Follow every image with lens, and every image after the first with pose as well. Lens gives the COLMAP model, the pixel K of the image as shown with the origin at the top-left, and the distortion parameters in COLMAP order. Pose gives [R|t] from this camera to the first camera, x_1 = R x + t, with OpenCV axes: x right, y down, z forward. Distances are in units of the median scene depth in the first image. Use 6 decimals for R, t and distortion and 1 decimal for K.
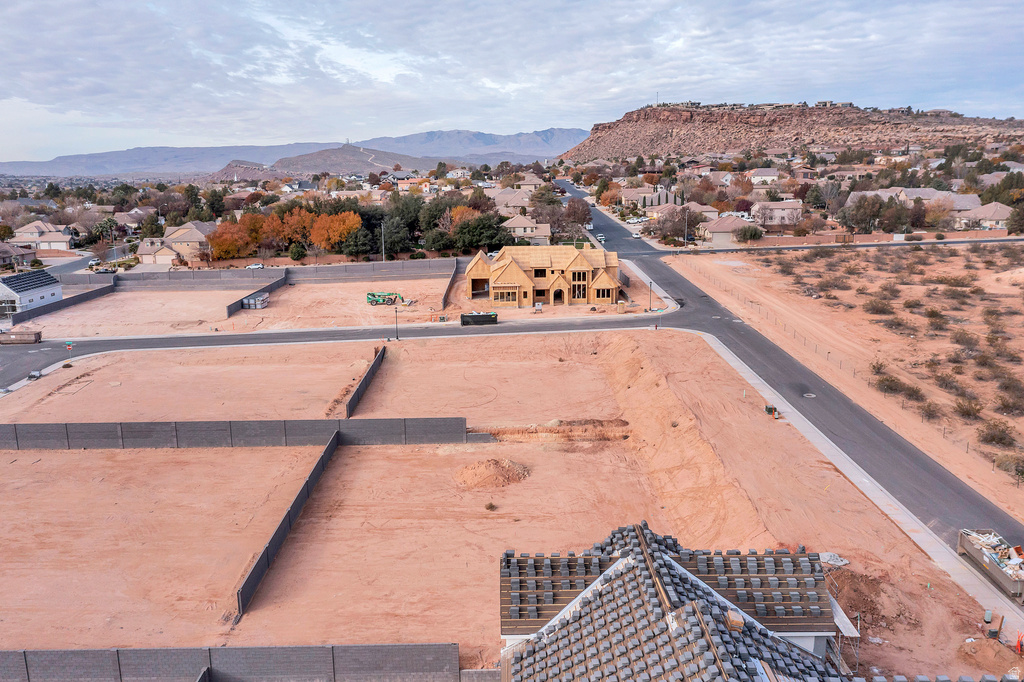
lens RADIAL K [[813.1, 0, 507.2], [0, 813.1, 340.5], [0, 0, 1]] dist [-0.001784, 0.006628]
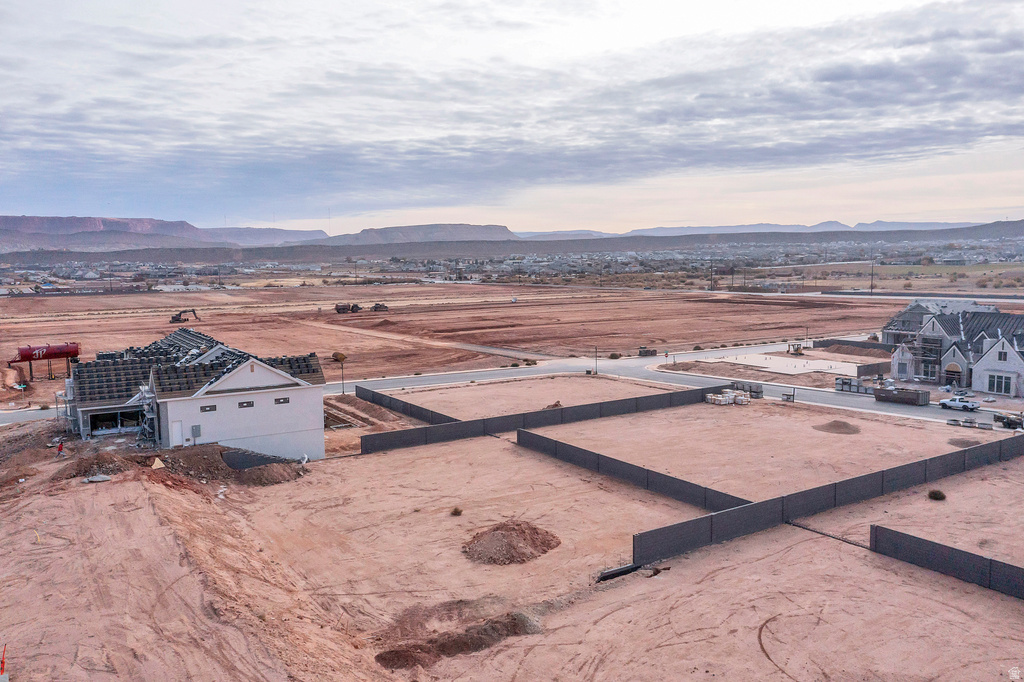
lens RADIAL K [[810.6, 0, 511.7], [0, 810.6, 376.7], [0, 0, 1]] dist [-0.003389, 0.007429]
pose [[-0.848870, 0.101171, -0.518829, 0.289949], [-0.085174, 0.942509, 0.323145, -0.175521], [0.521694, 0.318499, -0.791451, 1.307867]]
